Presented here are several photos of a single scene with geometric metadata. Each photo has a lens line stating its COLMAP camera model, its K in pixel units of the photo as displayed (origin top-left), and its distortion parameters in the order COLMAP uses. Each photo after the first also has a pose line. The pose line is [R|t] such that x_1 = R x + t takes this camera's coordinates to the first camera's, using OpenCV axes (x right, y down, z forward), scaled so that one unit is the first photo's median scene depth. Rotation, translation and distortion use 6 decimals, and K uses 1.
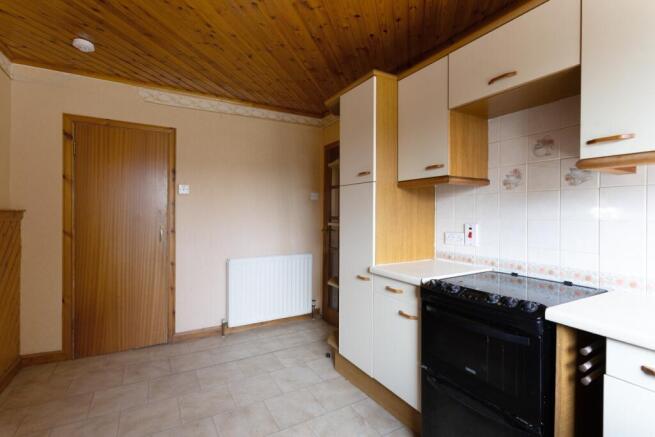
lens RADIAL K [[304.7, 0, 329.6], [0, 304.7, 215.3], [0, 0, 1]] dist [-0.003543, 0.001367]
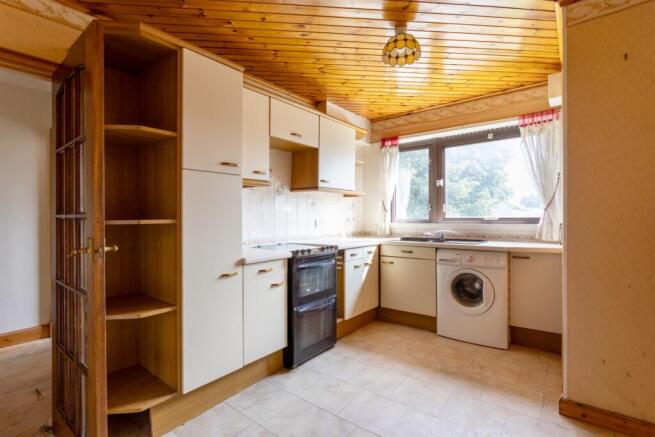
lens RADIAL K [[304.7, 0, 330.3], [0, 304.7, 217.8], [0, 0, 1]] dist [-0.003543, 0.001367]
pose [[-0.347516, -0.004756, 0.937662, -0.995788], [0.010373, 0.999906, 0.008917, 0.028541], [-0.937617, 0.012825, -0.347434, 1.163075]]
